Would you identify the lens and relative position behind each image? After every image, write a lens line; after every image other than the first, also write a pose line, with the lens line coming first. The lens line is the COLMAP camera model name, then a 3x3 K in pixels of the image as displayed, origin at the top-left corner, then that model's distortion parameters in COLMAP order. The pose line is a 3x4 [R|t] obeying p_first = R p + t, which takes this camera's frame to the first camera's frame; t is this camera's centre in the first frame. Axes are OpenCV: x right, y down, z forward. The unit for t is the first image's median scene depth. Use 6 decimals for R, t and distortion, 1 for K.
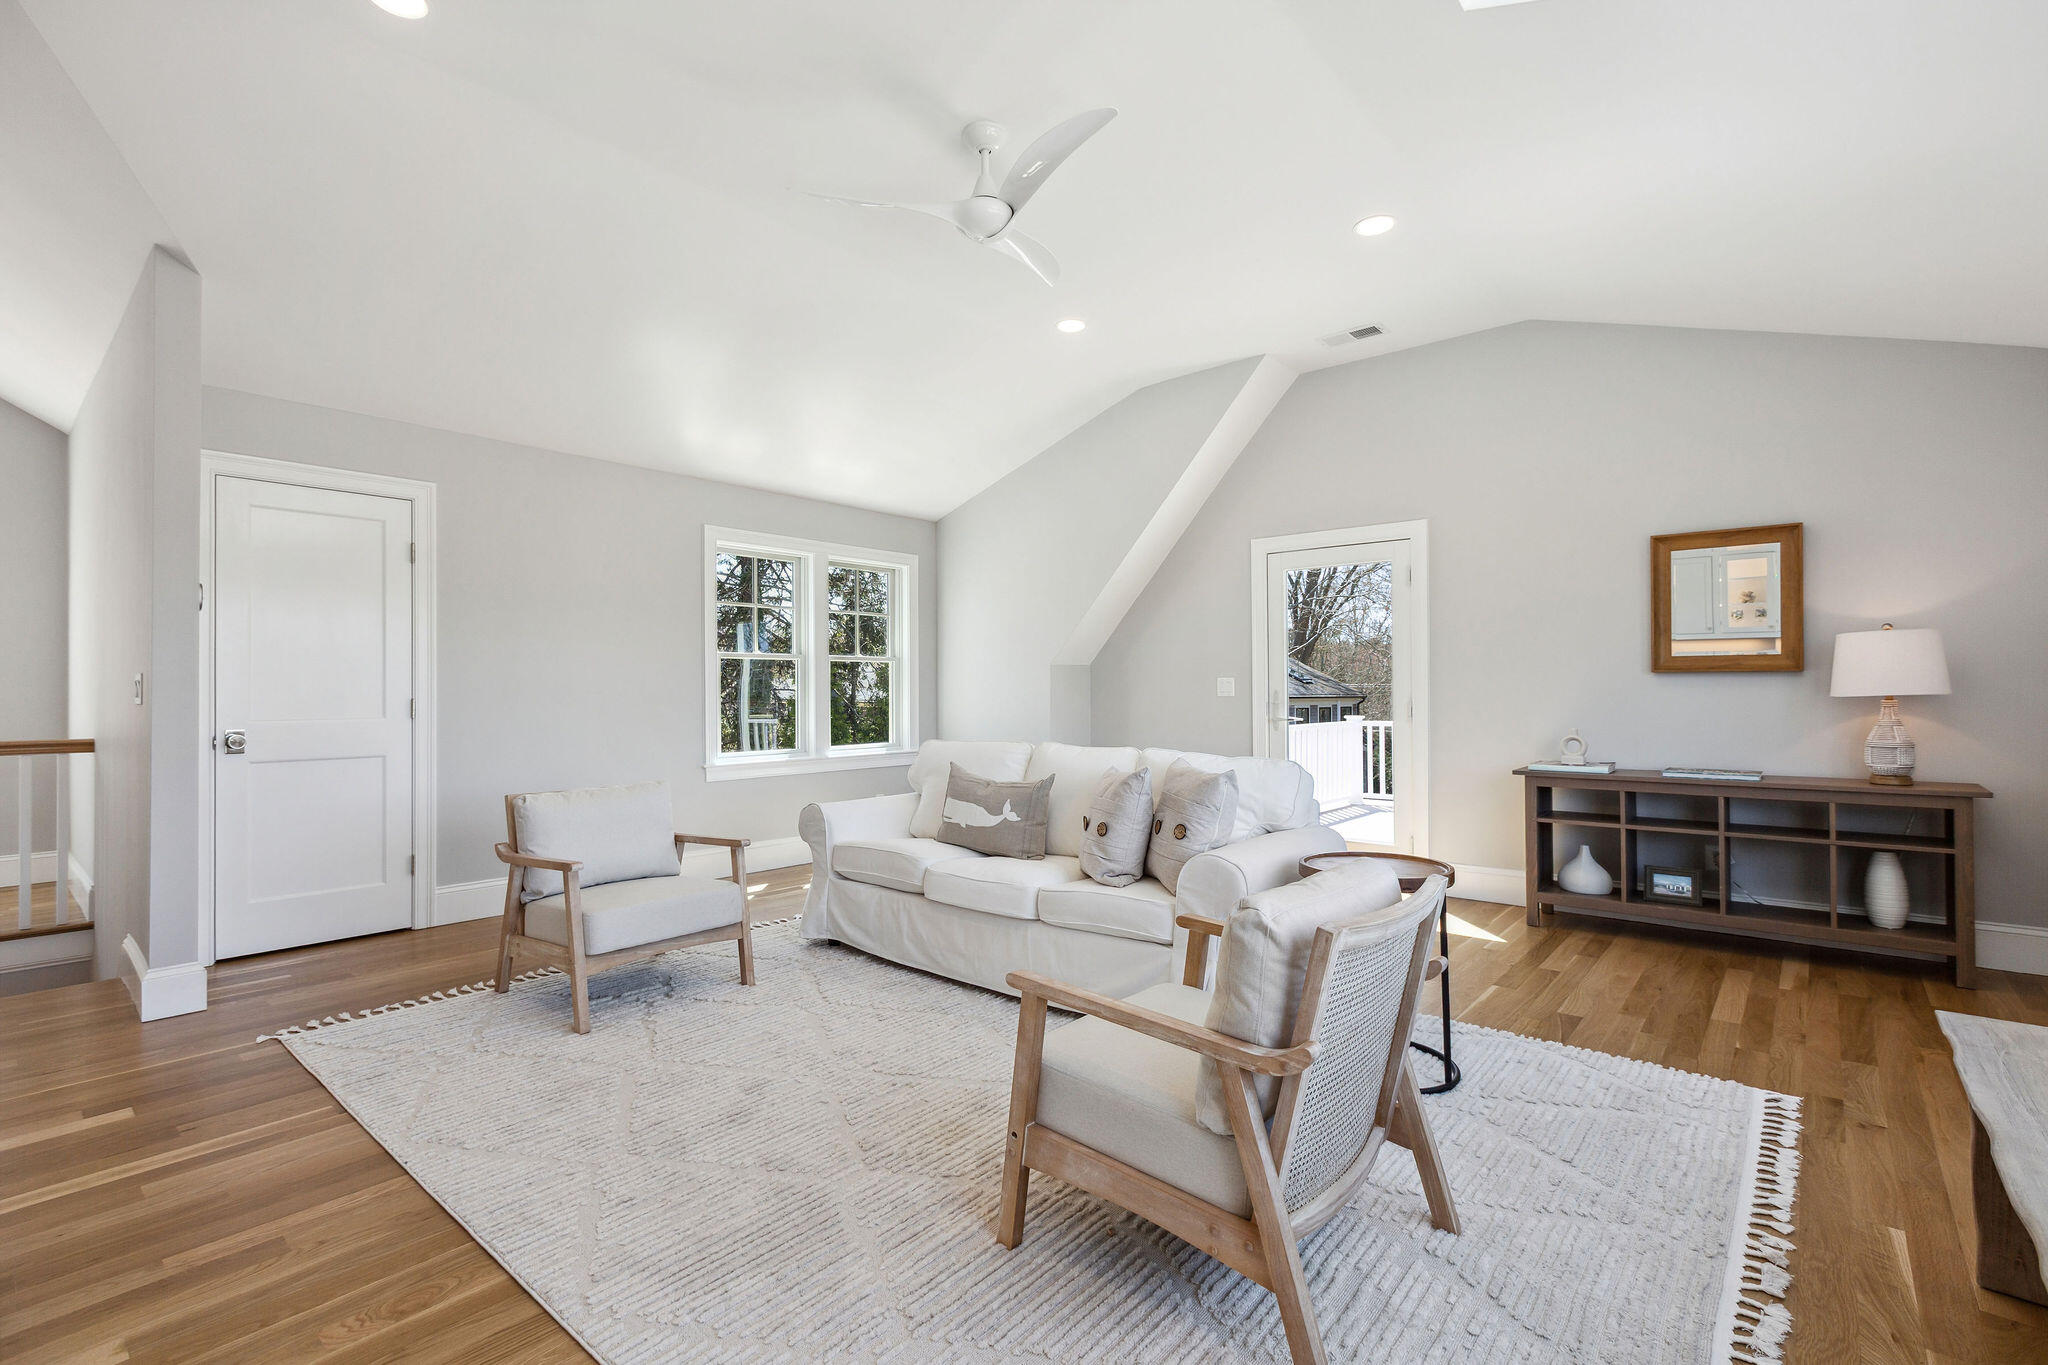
lens RADIAL K [[937.3, 0, 1012.5], [0, 937.3, 685.2], [0, 0, 1]] dist [0.007529, -0.002693]
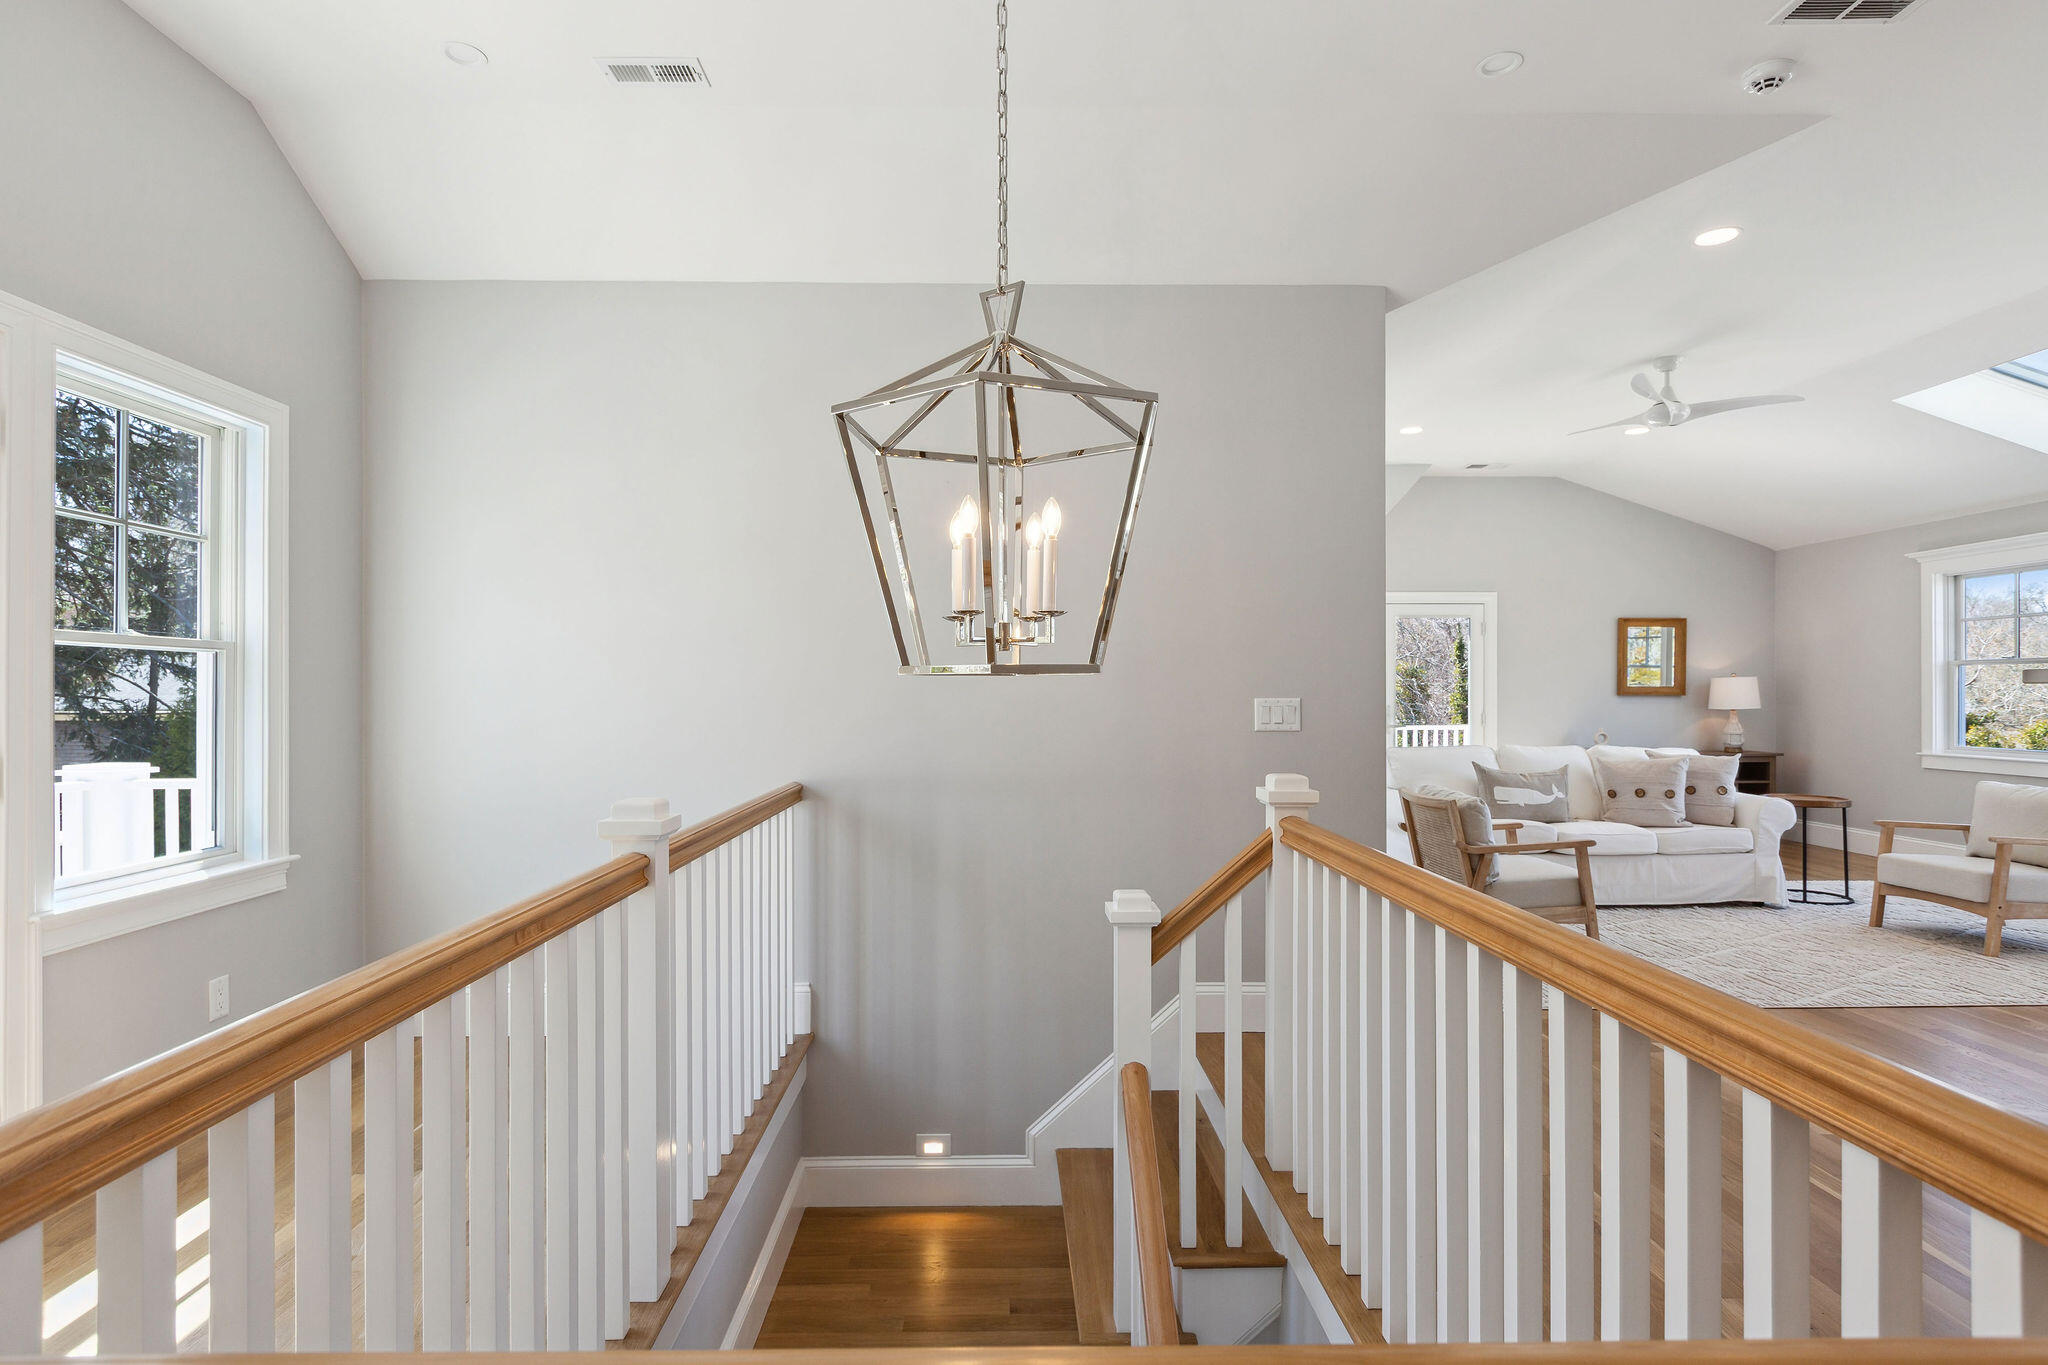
lens RADIAL K [[1049.0, 0, 987.0], [0, 1049.0, 691.4], [0, 0, 1]] dist [-0.004893, -0.001144]
pose [[0.748280, 0.005427, 0.663361, -1.598754], [-0.007676, 0.999970, 0.000477, -0.013677], [-0.663339, -0.005449, 0.748300, 0.339925]]
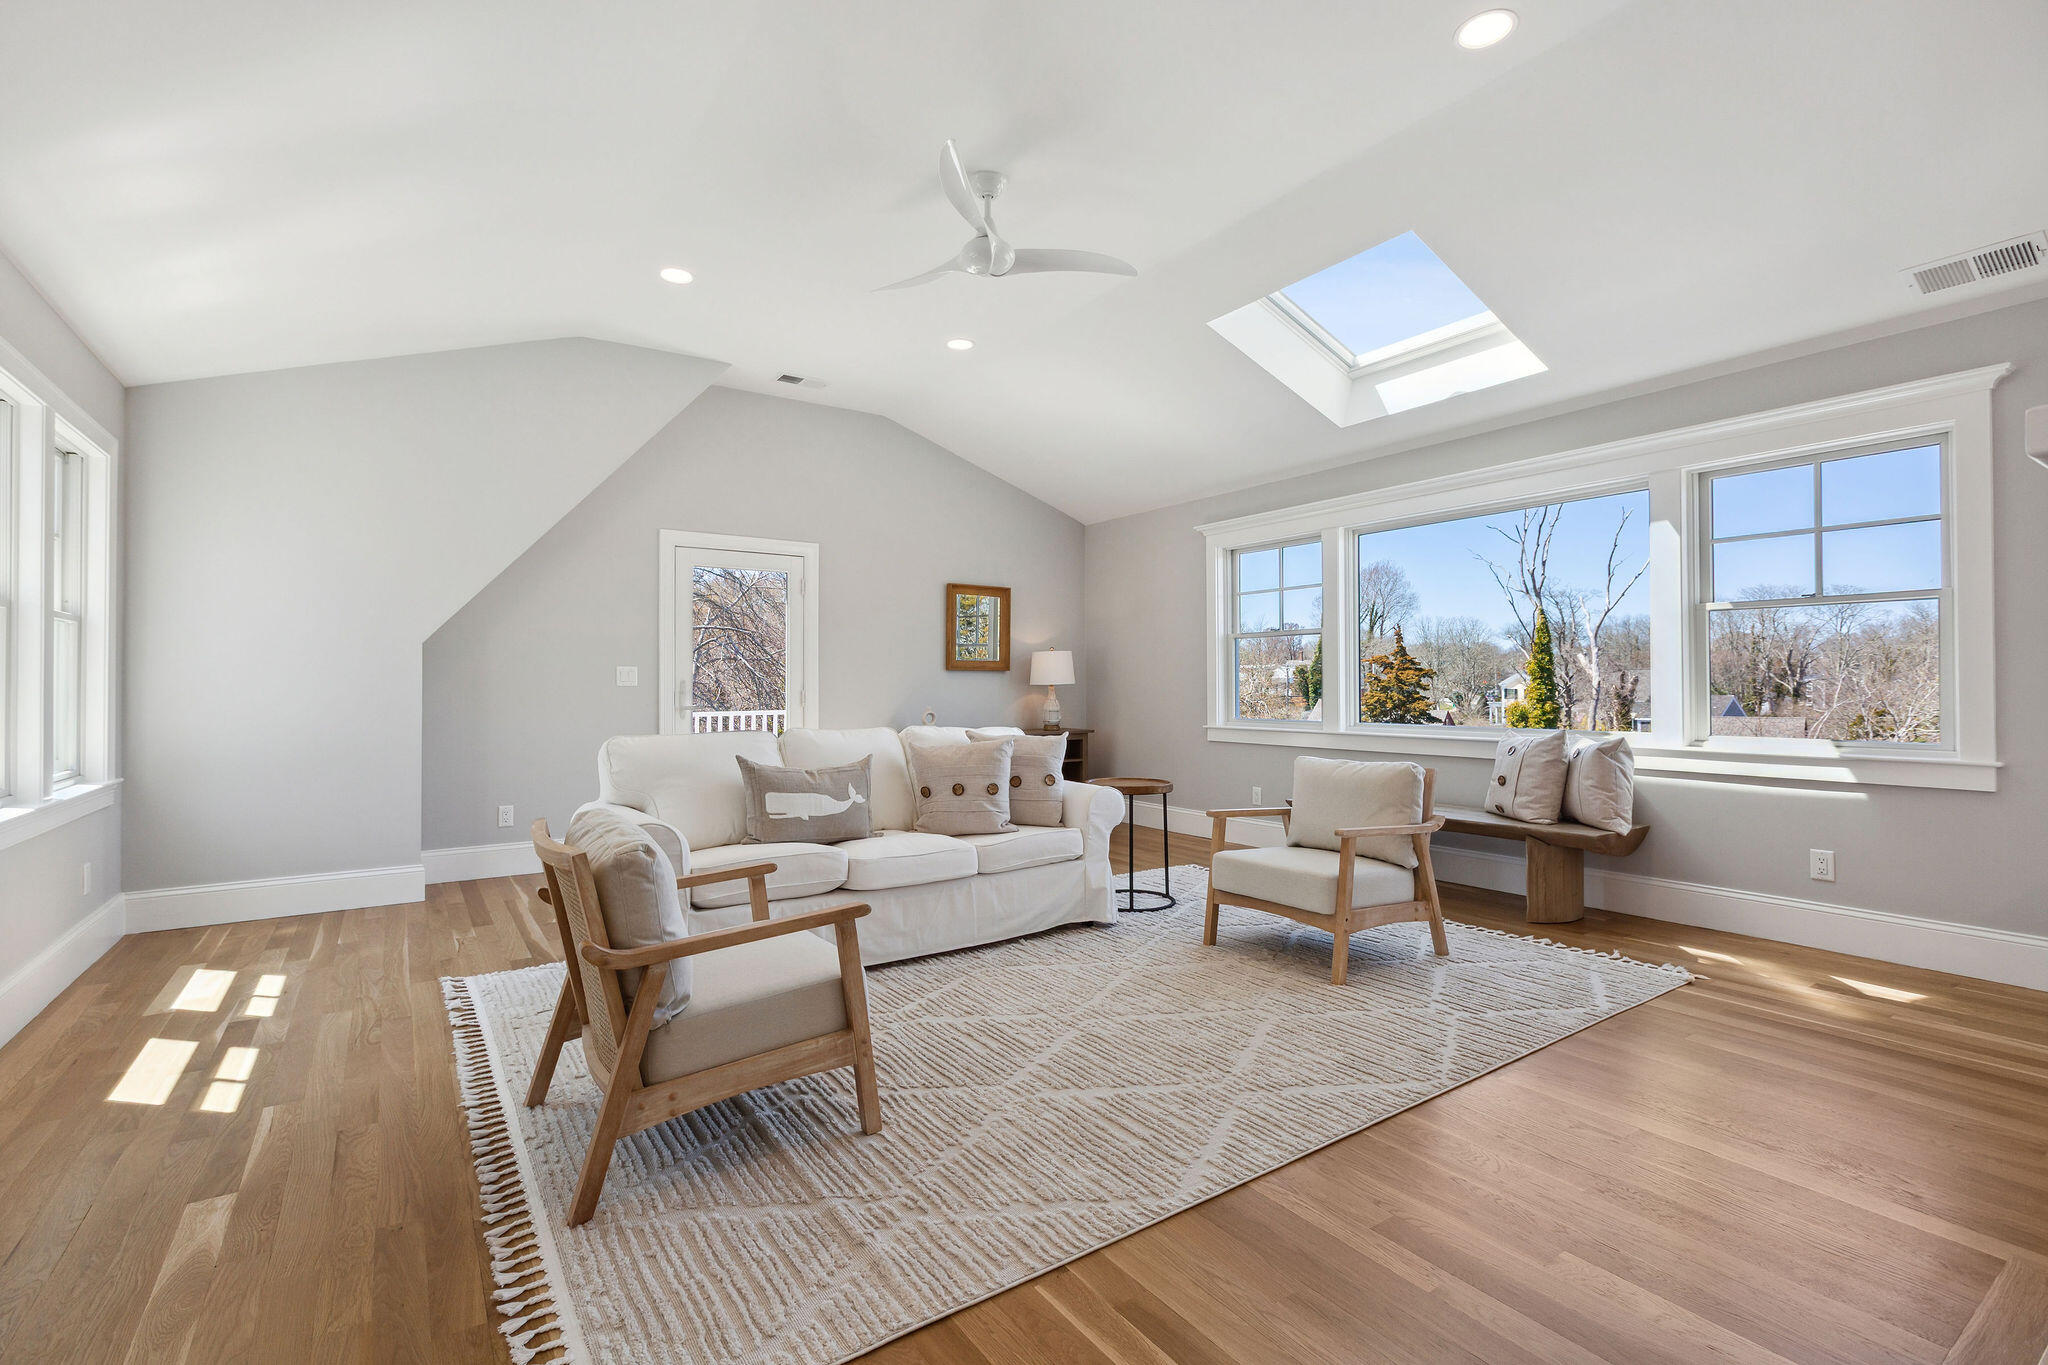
lens RADIAL K [[937.3, 0, 1017.3], [0, 937.3, 674.4], [0, 0, 1]] dist [0.007529, -0.002693]
pose [[0.246206, 0.016492, 0.969077, -0.860679], [-0.004590, 0.999864, -0.015849, 0.019060], [-0.969207, -0.000546, 0.246248, 0.533597]]
